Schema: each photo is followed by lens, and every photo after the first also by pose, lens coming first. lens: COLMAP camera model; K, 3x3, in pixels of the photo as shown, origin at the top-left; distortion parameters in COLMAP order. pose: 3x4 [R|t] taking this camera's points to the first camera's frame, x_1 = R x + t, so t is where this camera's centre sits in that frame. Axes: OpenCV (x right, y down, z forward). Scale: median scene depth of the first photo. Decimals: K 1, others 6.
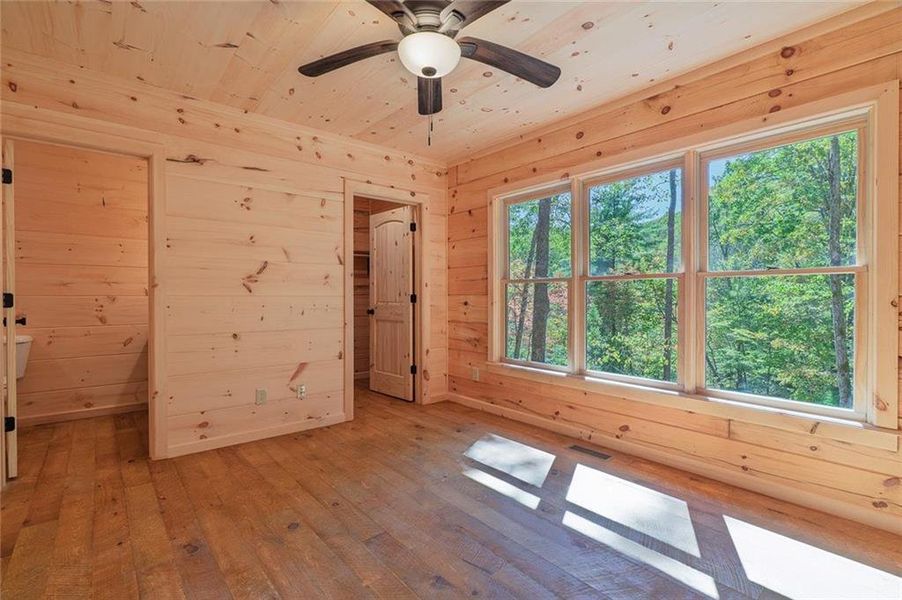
lens RADIAL K [[408.6, 0, 432.1], [0, 408.6, 297.5], [0, 0, 1]] dist [-0.010815, 0.000901]
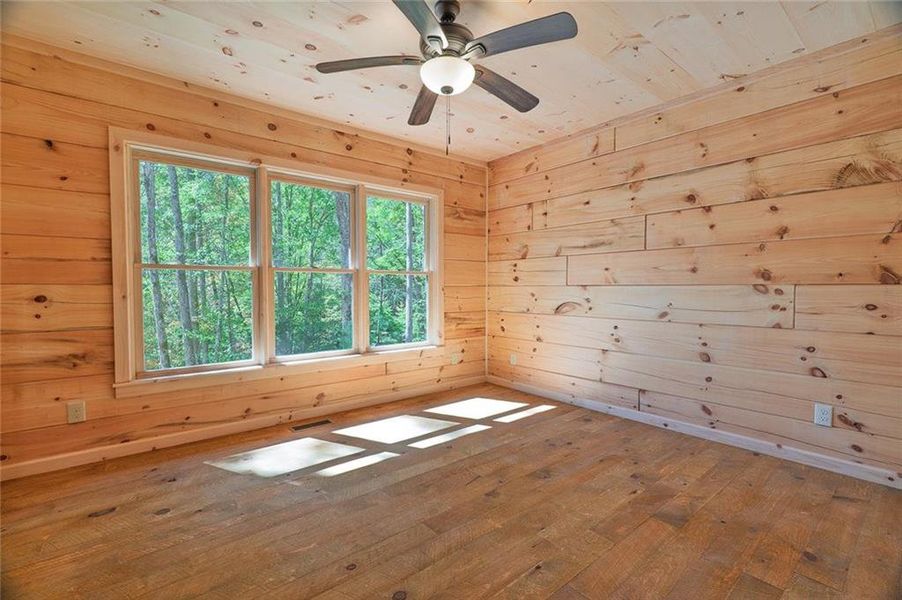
lens RADIAL K [[408.6, 0, 450.3], [0, 408.6, 297.0], [0, 0, 1]] dist [-0.010815, 0.000901]
pose [[-0.000593, -0.026485, 0.999649, -0.776159], [0.003673, 0.999642, 0.026487, -0.002123], [-0.999993, 0.003687, -0.000496, 0.659263]]
